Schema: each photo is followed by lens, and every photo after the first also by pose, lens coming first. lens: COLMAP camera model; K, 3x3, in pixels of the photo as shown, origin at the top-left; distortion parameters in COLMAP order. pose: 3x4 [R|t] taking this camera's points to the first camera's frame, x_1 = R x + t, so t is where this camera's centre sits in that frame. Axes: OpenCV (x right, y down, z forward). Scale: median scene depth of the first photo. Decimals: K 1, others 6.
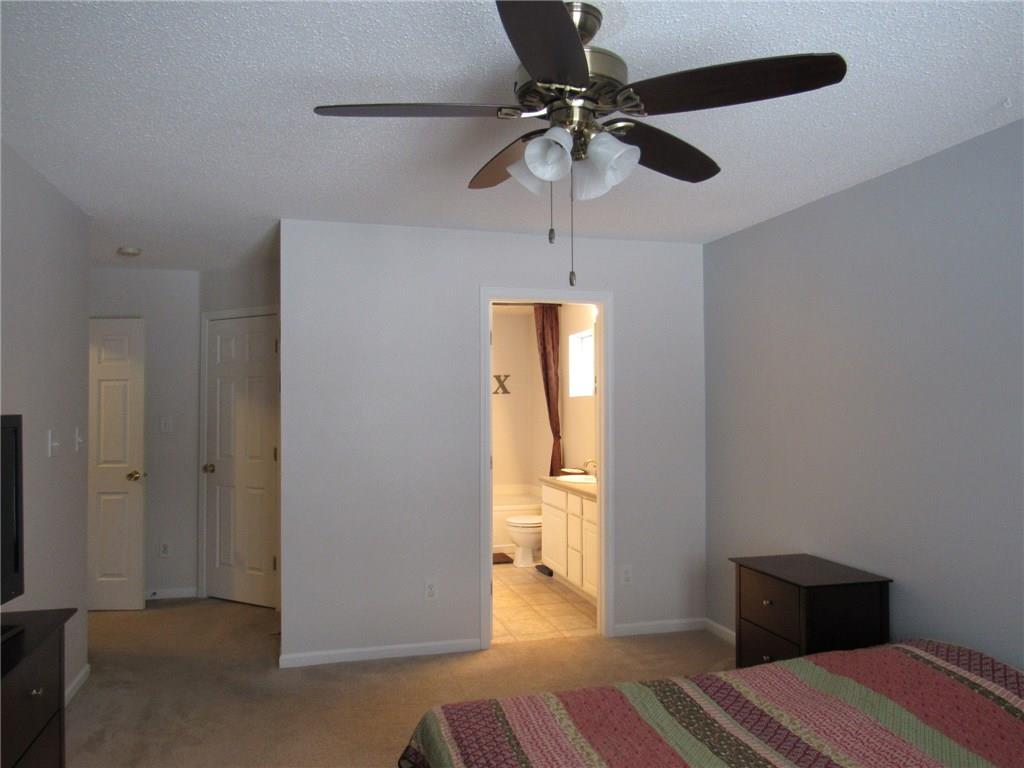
lens RADIAL K [[730.6, 0, 511.2], [0, 730.6, 386.9], [0, 0, 1]] dist [-0.029964, 0.022662]
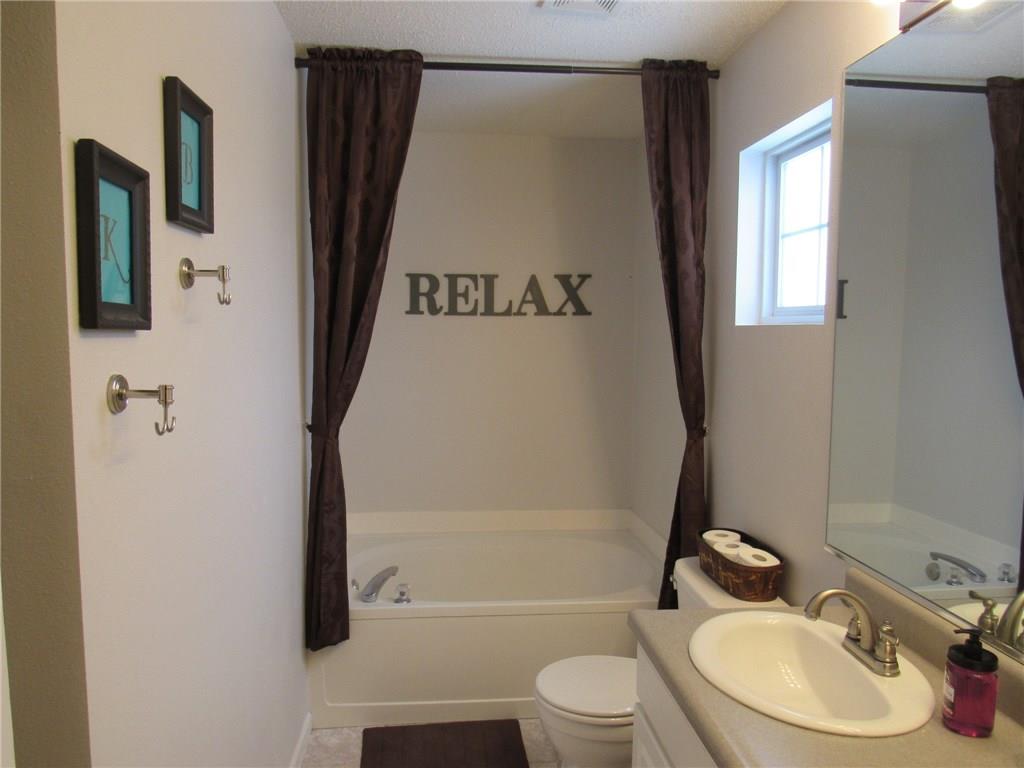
lens RADIAL K [[730.6, 0, 511.0], [0, 730.6, 382.6], [0, 0, 1]] dist [-0.029964, 0.022662]
pose [[0.984664, 0.021511, -0.173132, 0.032807], [-0.003658, 0.994697, 0.102784, 0.005064], [0.174425, -0.100574, 0.979521, 0.611588]]
